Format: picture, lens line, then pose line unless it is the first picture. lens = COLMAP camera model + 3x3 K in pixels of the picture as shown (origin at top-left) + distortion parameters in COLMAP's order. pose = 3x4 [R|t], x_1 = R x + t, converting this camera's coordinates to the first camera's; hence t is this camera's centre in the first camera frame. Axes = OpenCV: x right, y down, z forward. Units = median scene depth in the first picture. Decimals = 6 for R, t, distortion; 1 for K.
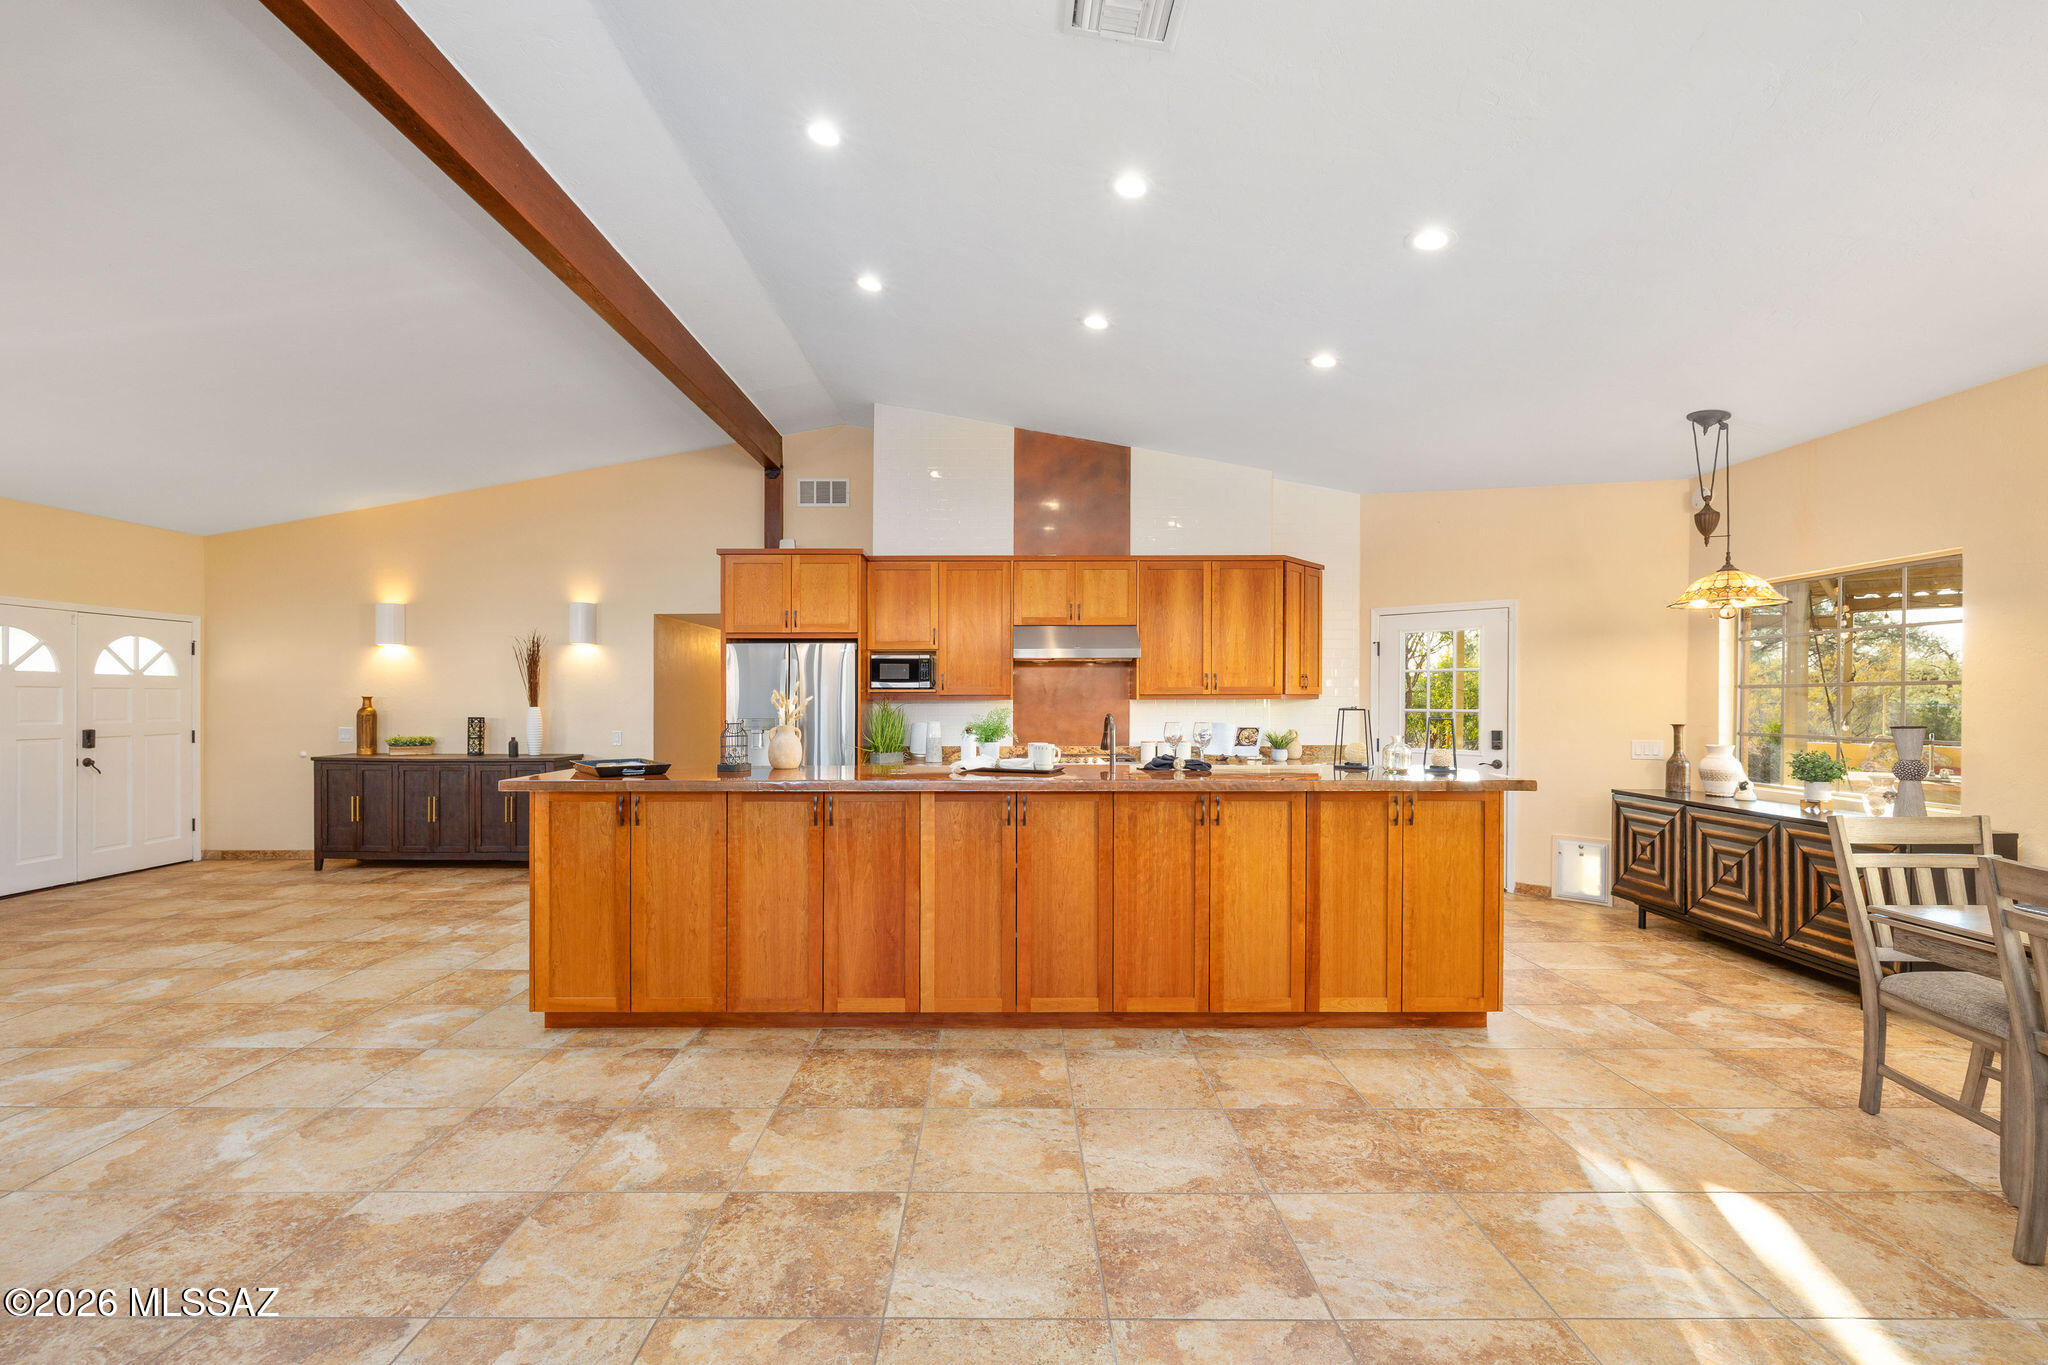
lens RADIAL K [[868.2, 0, 1006.8], [0, 868.2, 704.0], [0, 0, 1]] dist [-0.001058, -0.001034]
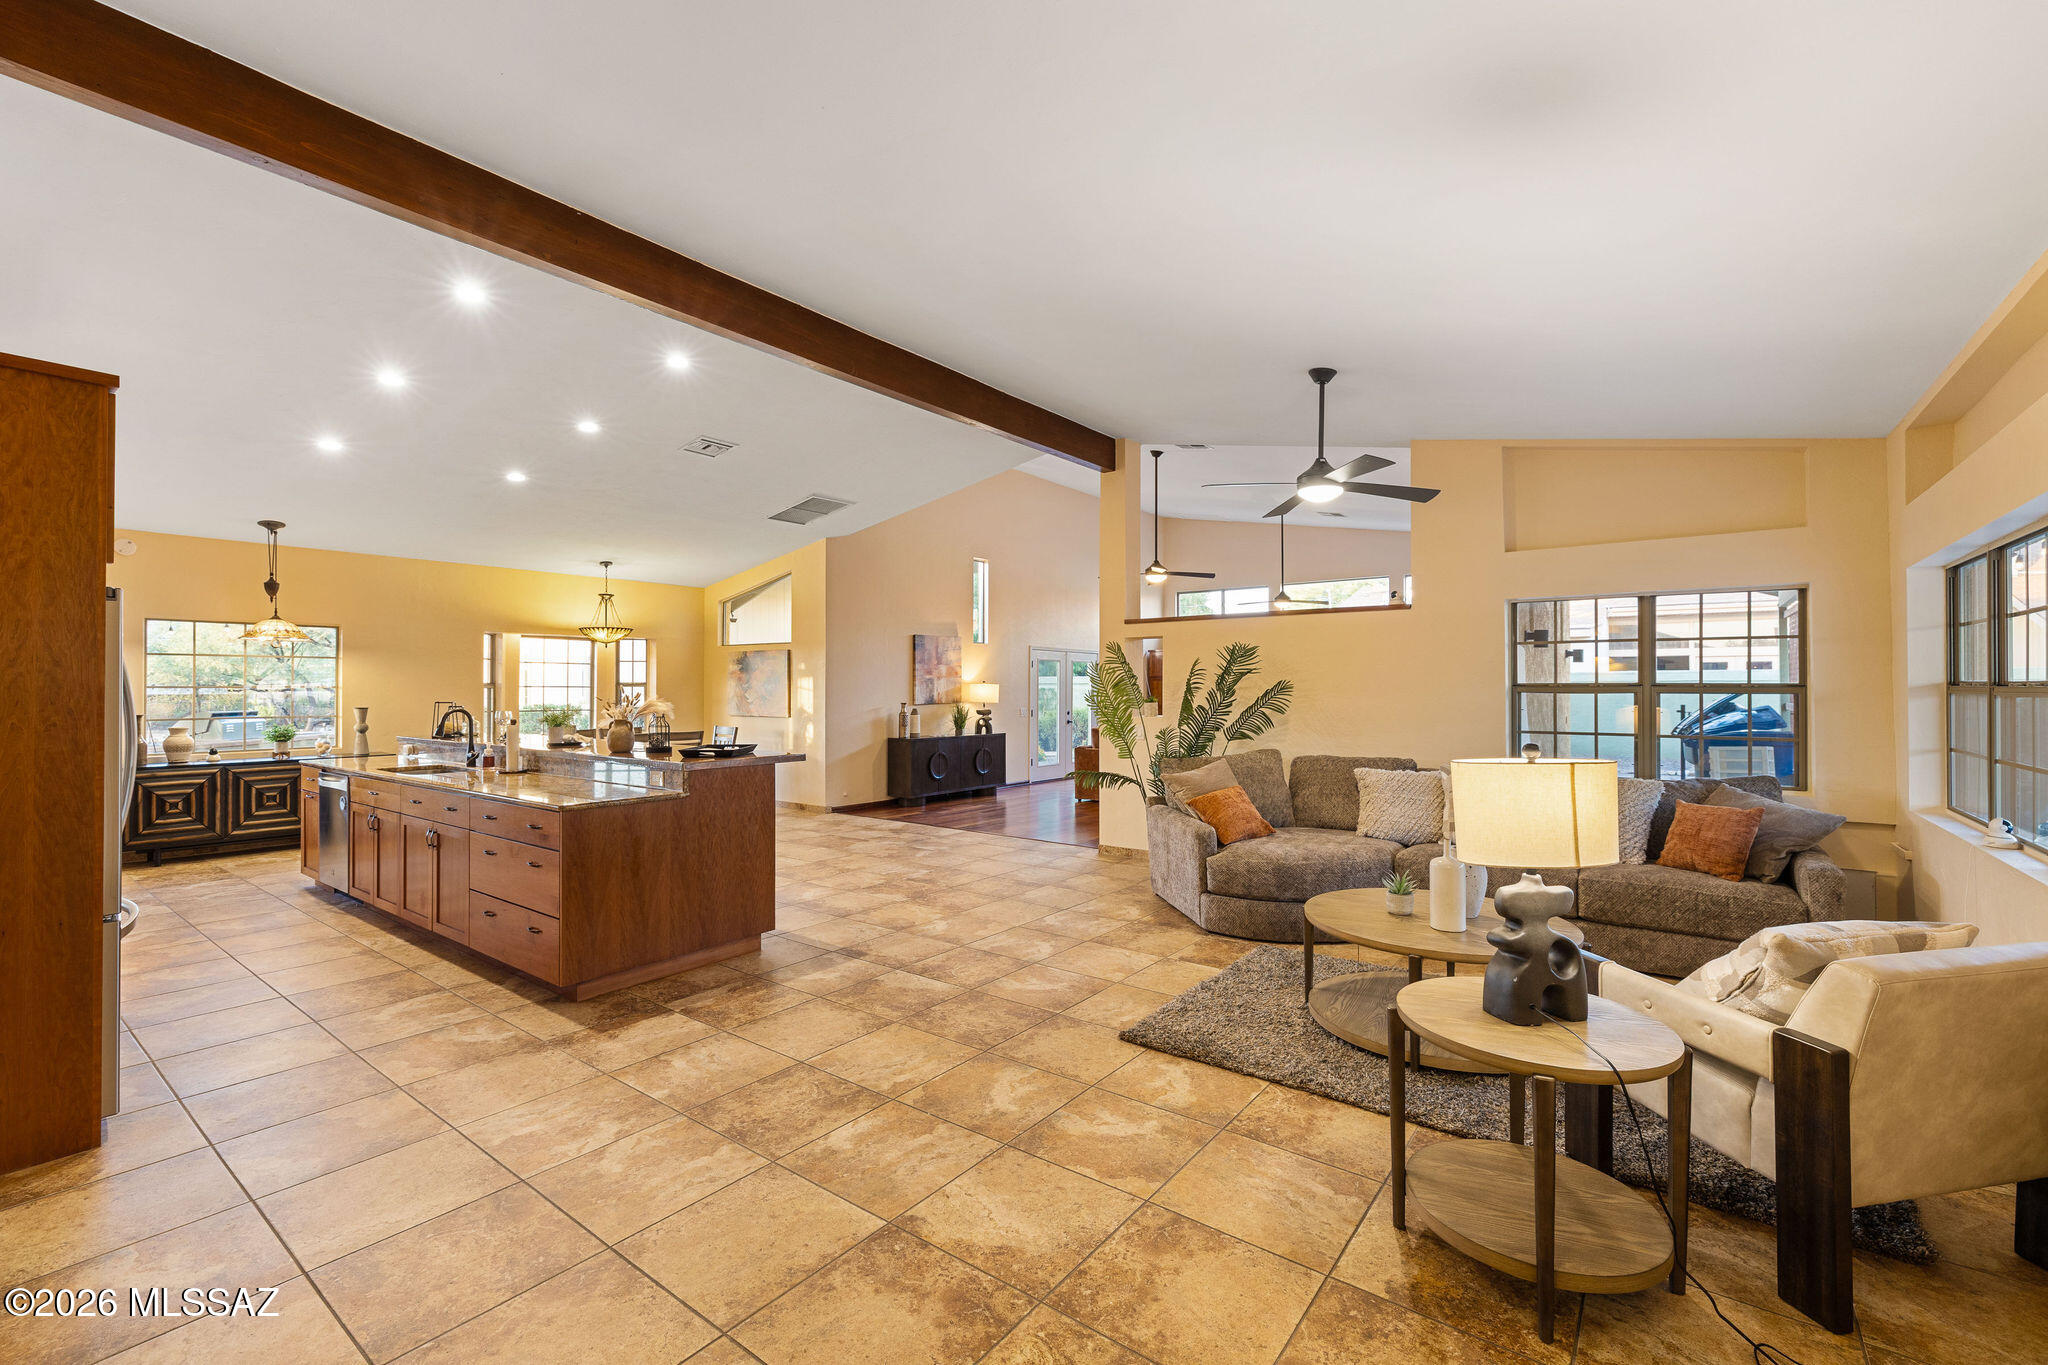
lens RADIAL K [[868.2, 0, 1022.4], [0, 868.2, 686.4], [0, 0, 1]] dist [-0.001058, -0.001034]
pose [[-0.791873, 0.003299, 0.610677, -1.308973], [0.005415, 0.999984, 0.001620, -0.019890], [-0.610662, 0.004590, -0.791878, 1.426009]]
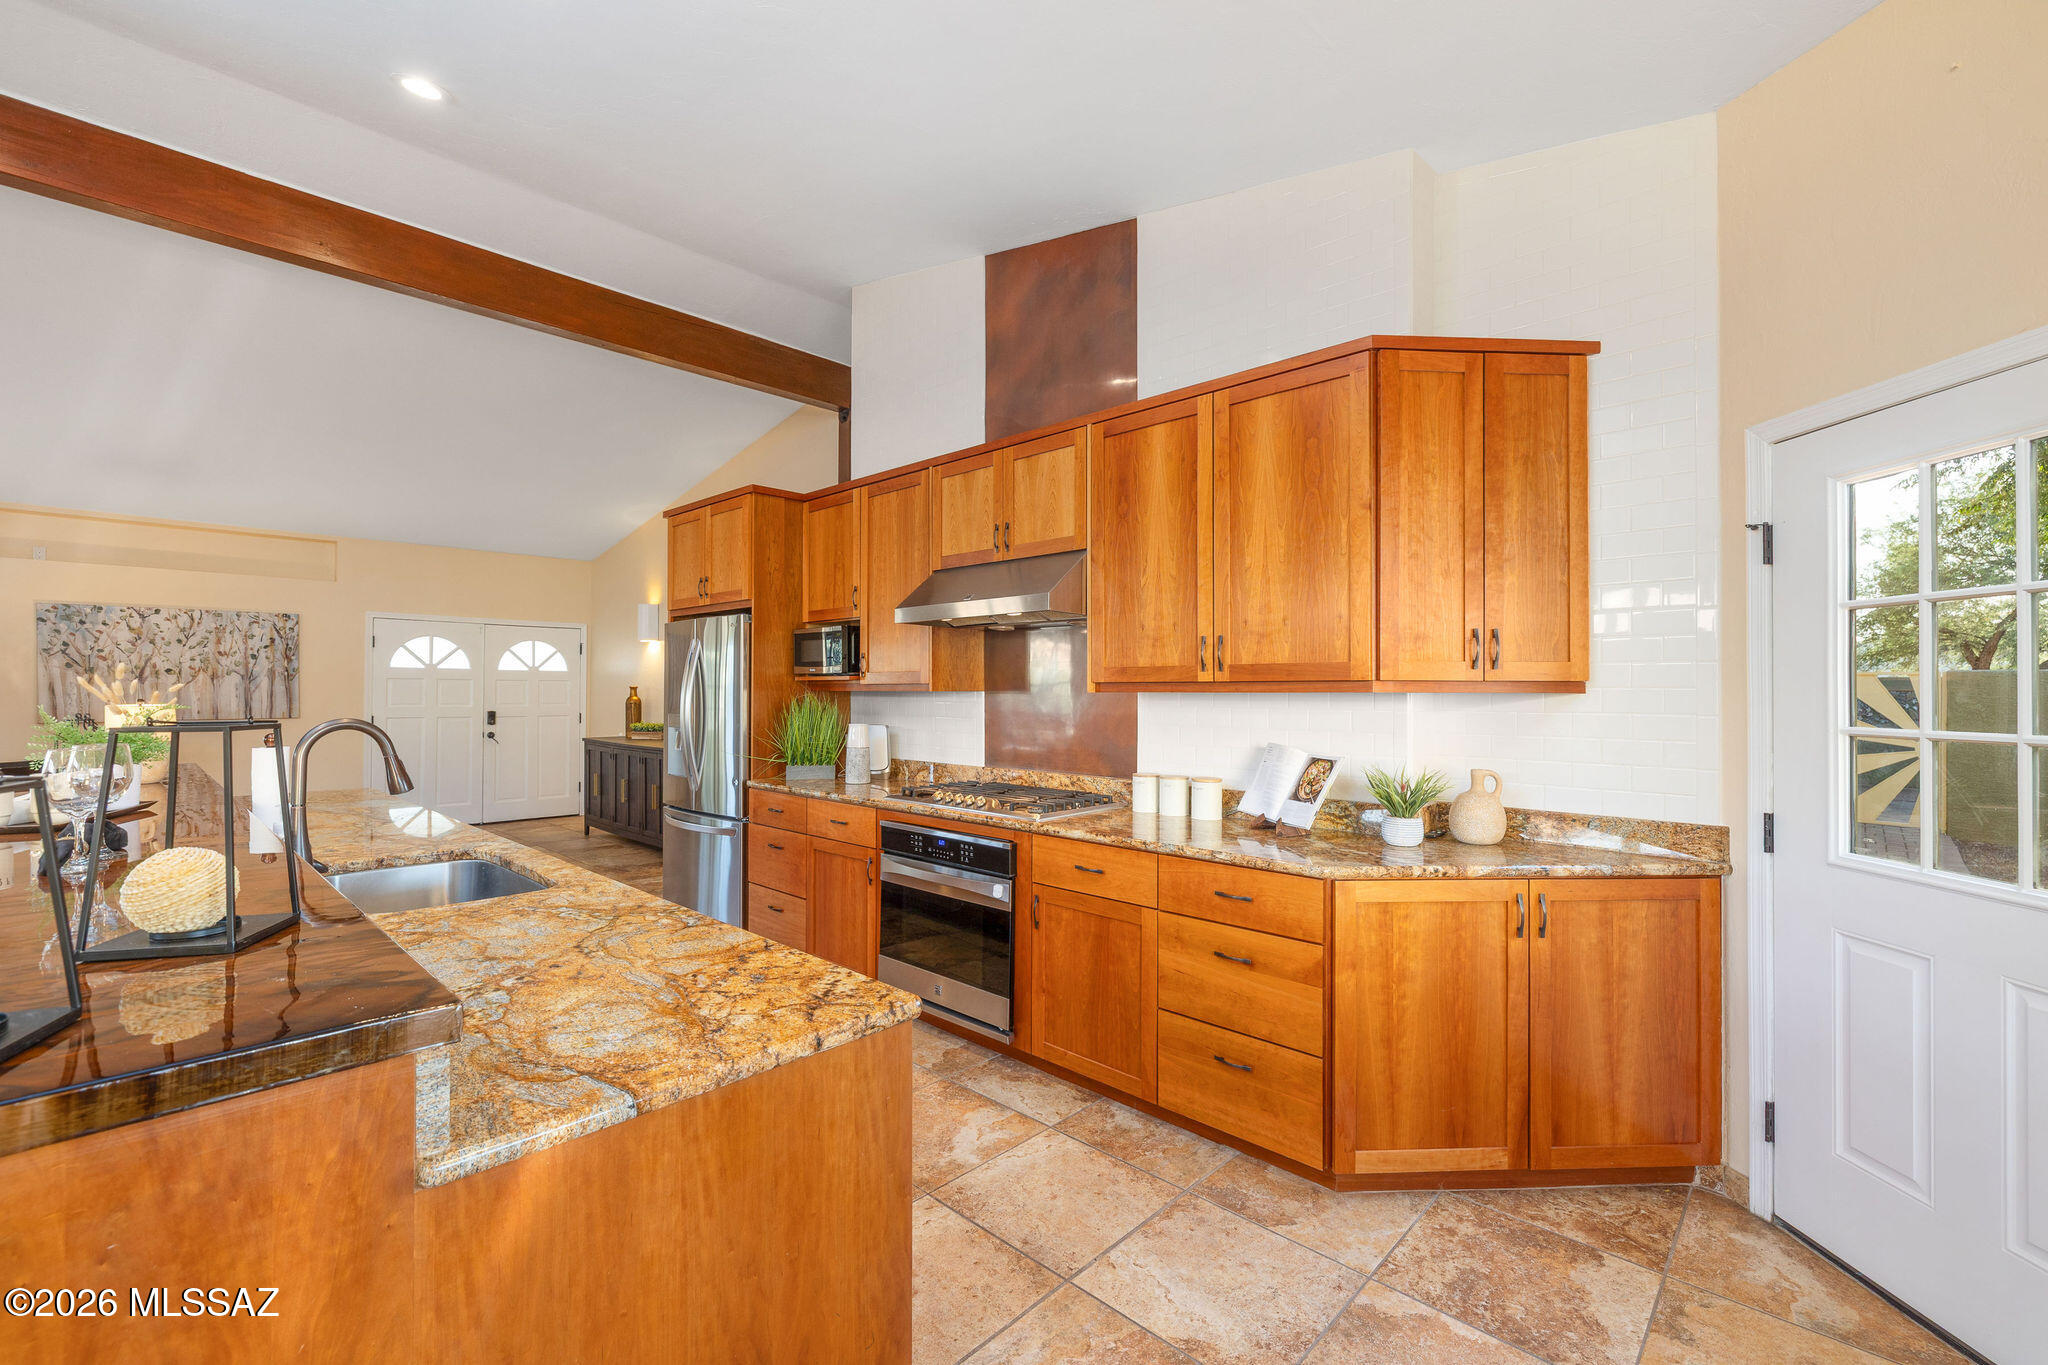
lens RADIAL K [[868.2, 0, 1031.4], [0, 868.2, 679.9], [0, 0, 1]] dist [-0.001058, -0.001034]
pose [[0.724262, -0.004981, -0.689507, 0.681821], [-0.007153, 0.999866, -0.014737, -0.007408], [0.689488, 0.015606, 0.724129, 0.853837]]
